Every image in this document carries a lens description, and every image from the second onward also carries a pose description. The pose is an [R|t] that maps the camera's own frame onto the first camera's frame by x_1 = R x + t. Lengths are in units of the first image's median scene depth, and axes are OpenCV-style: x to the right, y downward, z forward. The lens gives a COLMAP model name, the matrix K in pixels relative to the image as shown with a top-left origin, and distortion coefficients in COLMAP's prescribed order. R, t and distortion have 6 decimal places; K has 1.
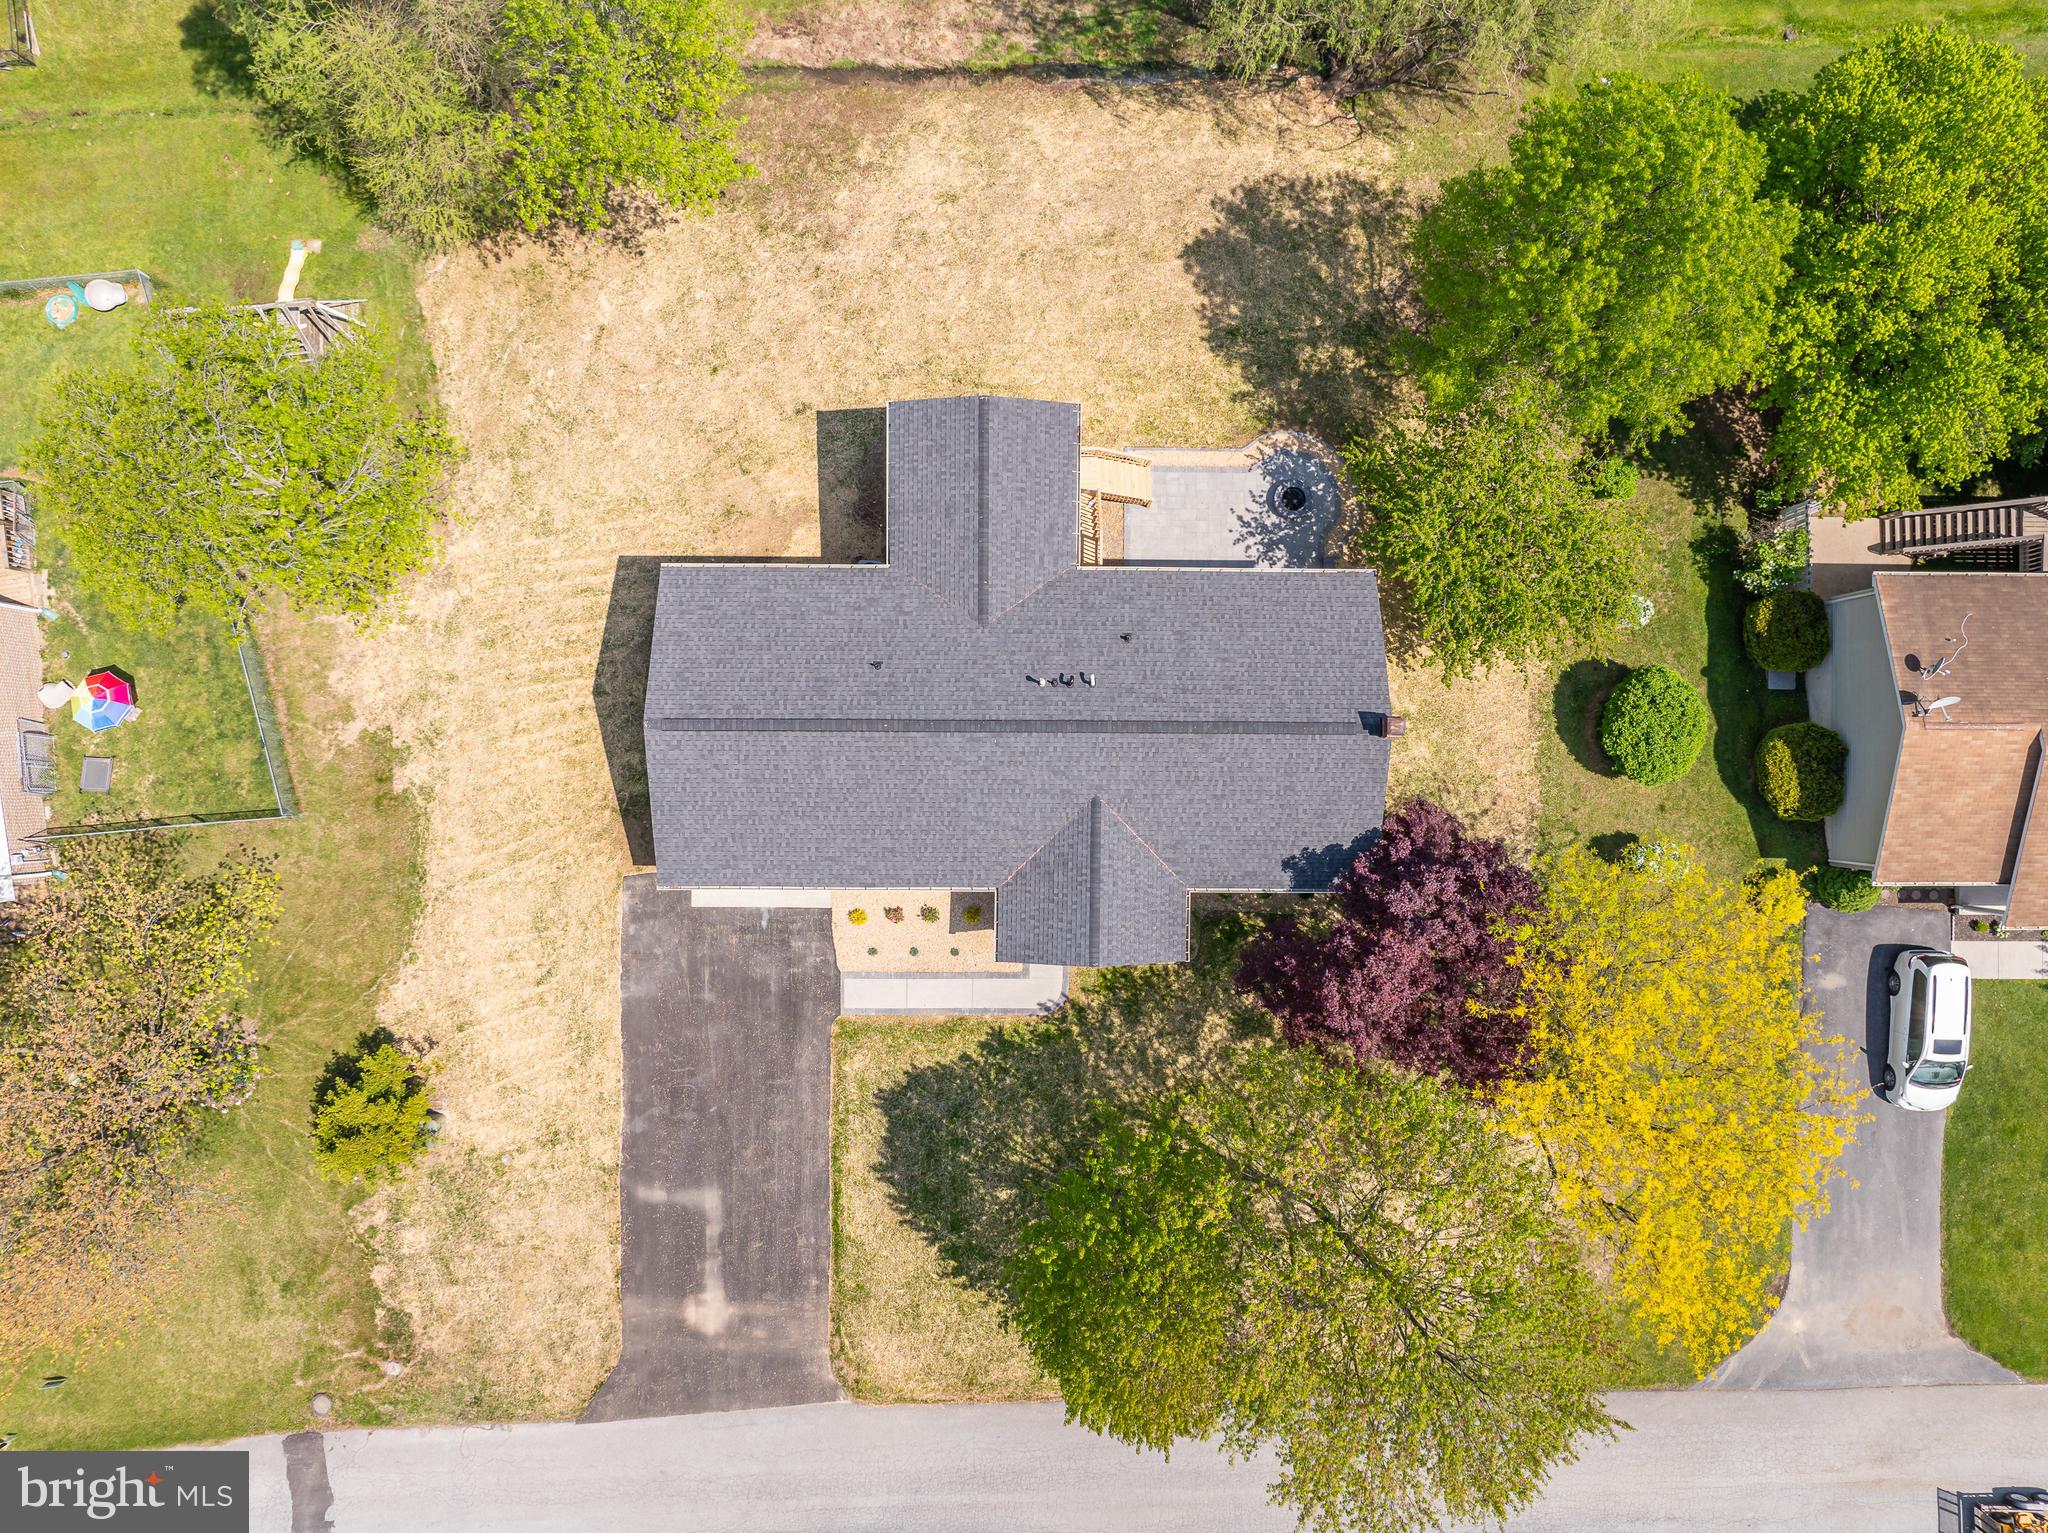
lens RADIAL K [[1434.1, 0, 1024.0], [0, 1434.1, 766.5], [0, 0, 1]] dist [-0.036244, -0.002502]
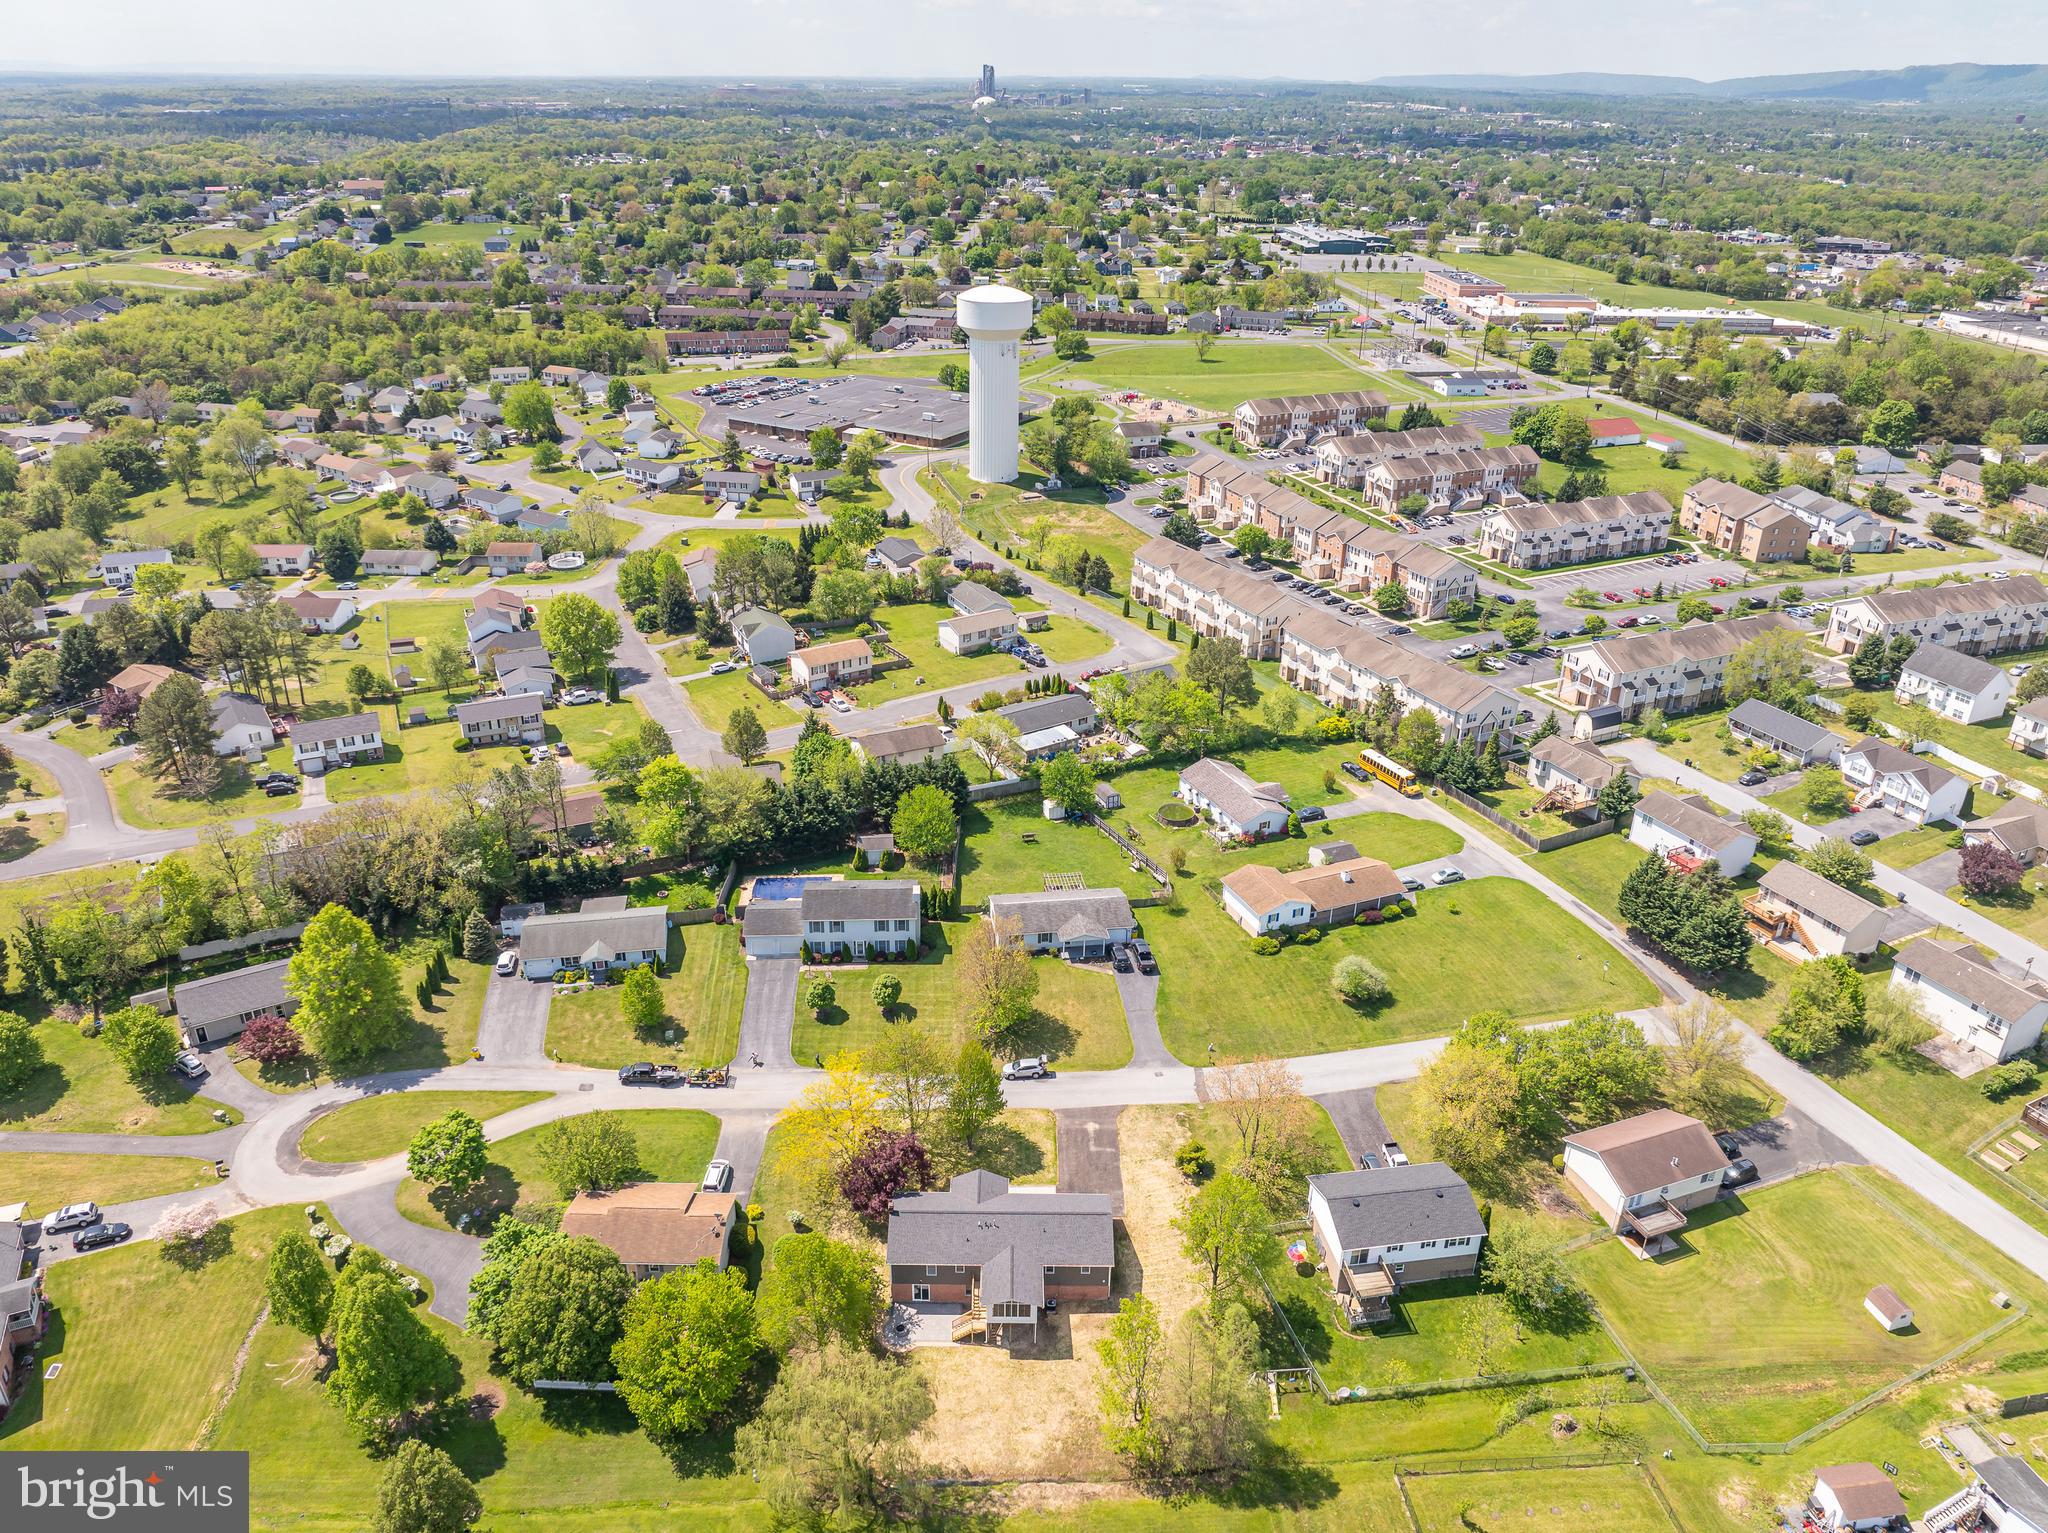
lens RADIAL K [[1453.9, 0, 1024.0], [0, 1453.9, 766.5], [0, 0, 1]] dist [-0.043129, 0.005525]
pose [[-0.999627, -0.018395, -0.020166, 0.025557], [-0.010407, -0.426129, 0.904603, -2.396318], [-0.025234, 0.904475, 0.425779, -1.262610]]
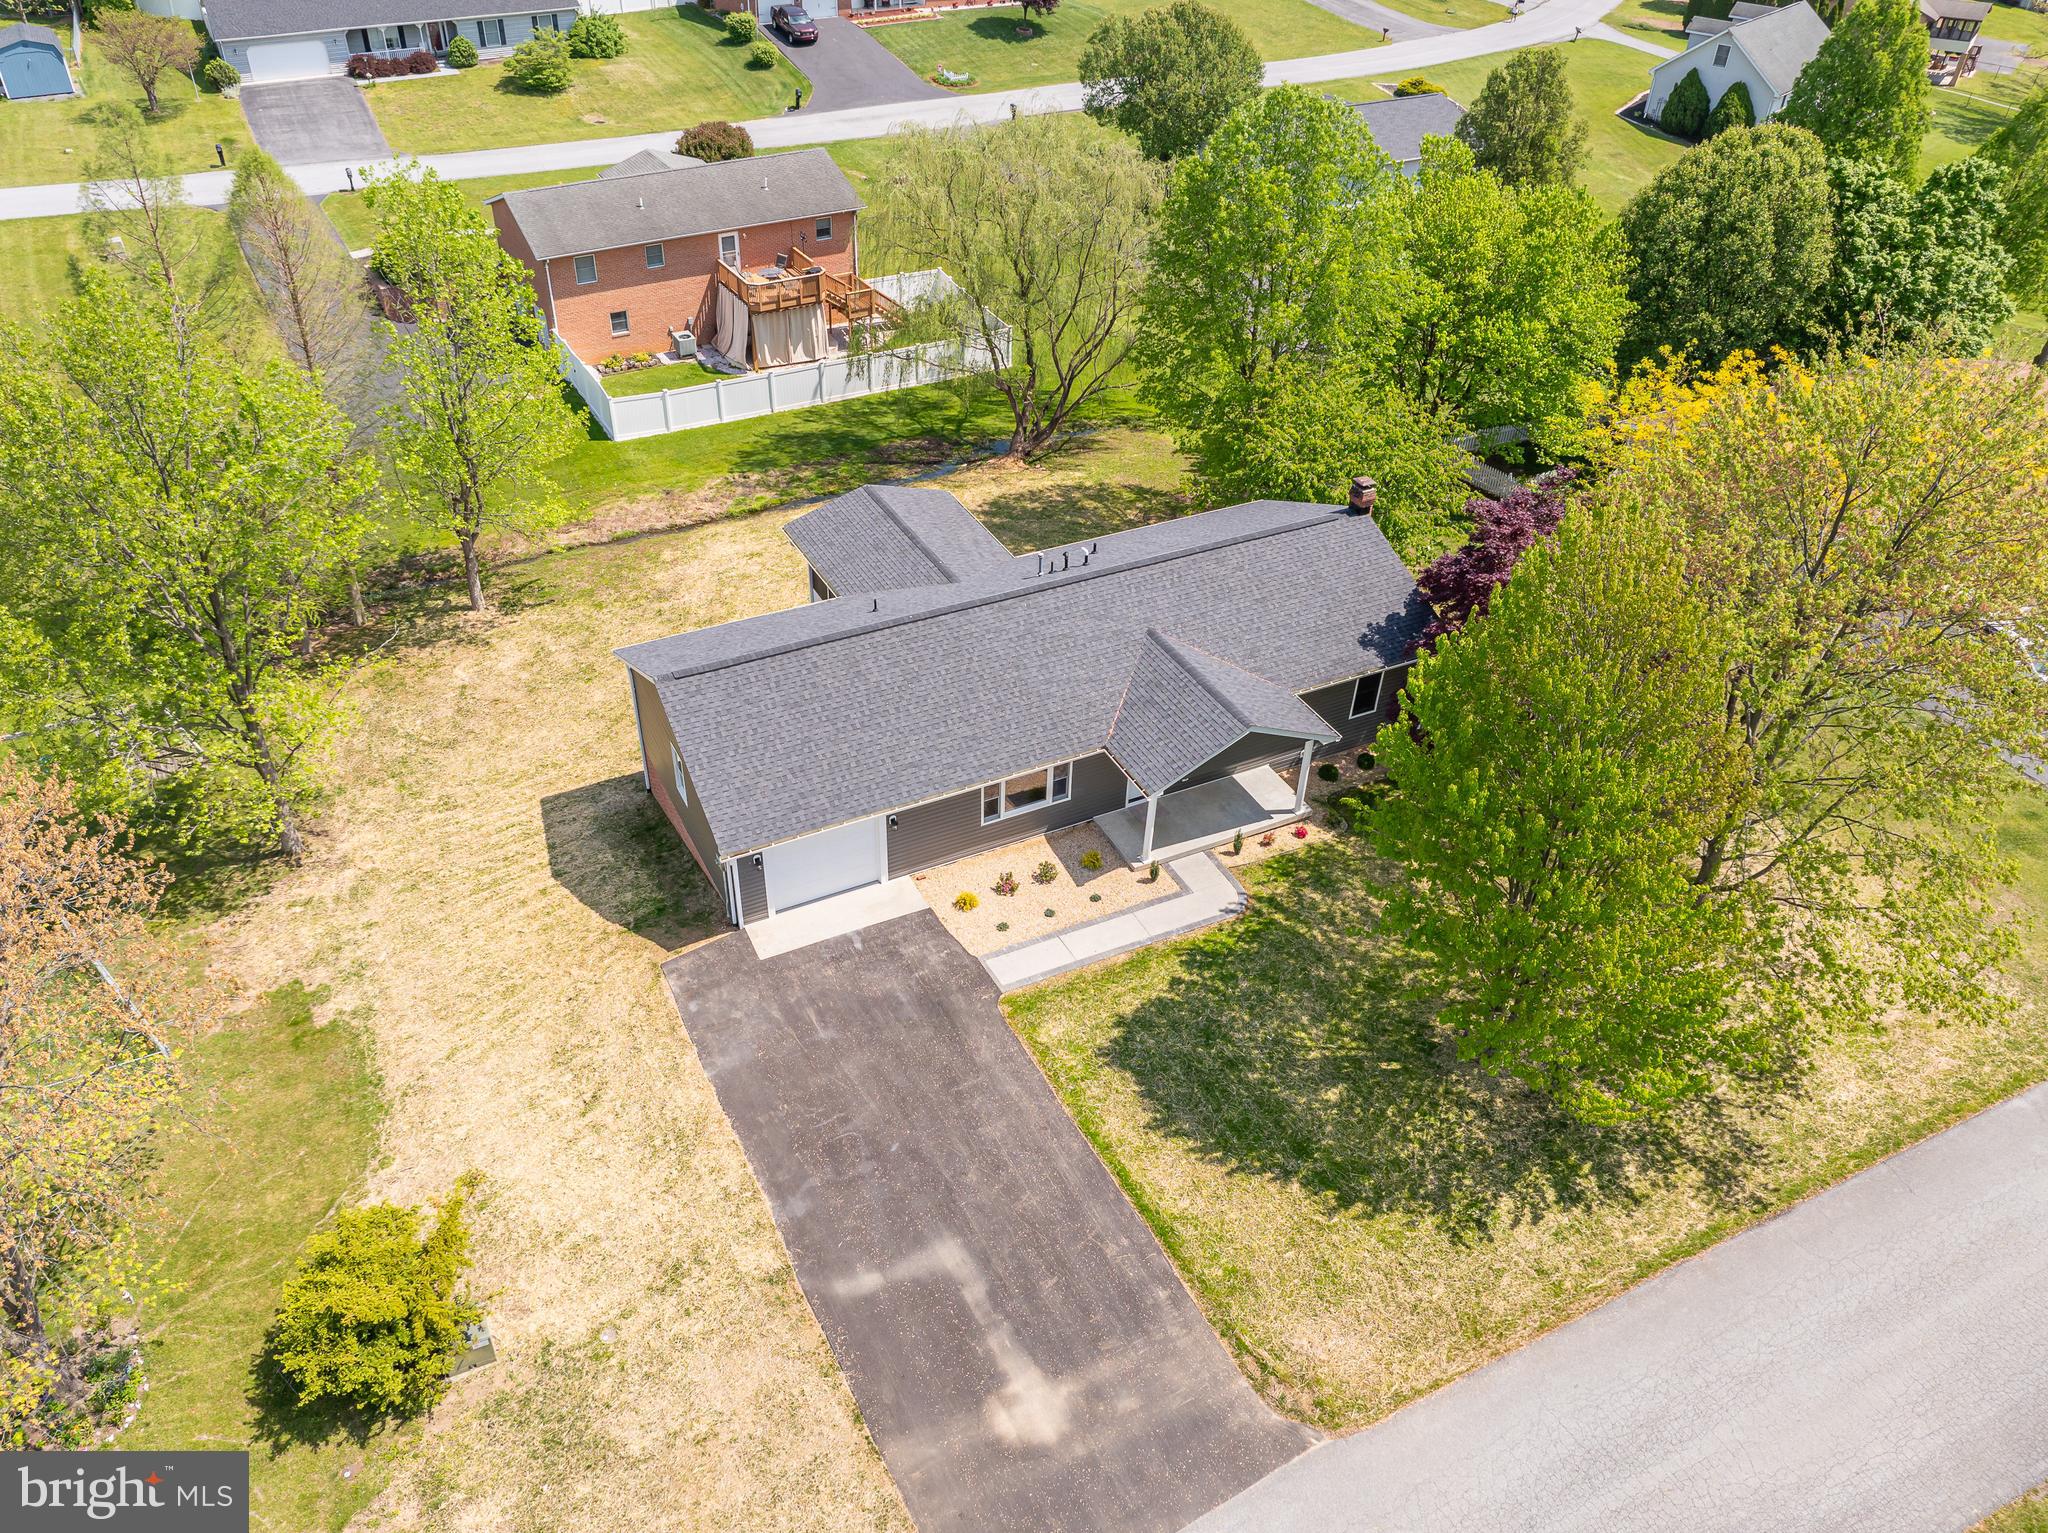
lens RADIAL K [[1512.6, 0, 978.0], [0, 1512.6, 802.0], [0, 0, 1]] dist [-0.040950, 0.002019]
pose [[0.898028, -0.278709, 0.340391, -0.375624], [0.439938, 0.568377, -0.695272, 0.650706], [0.000308, 0.774125, 0.633033, 0.432944]]
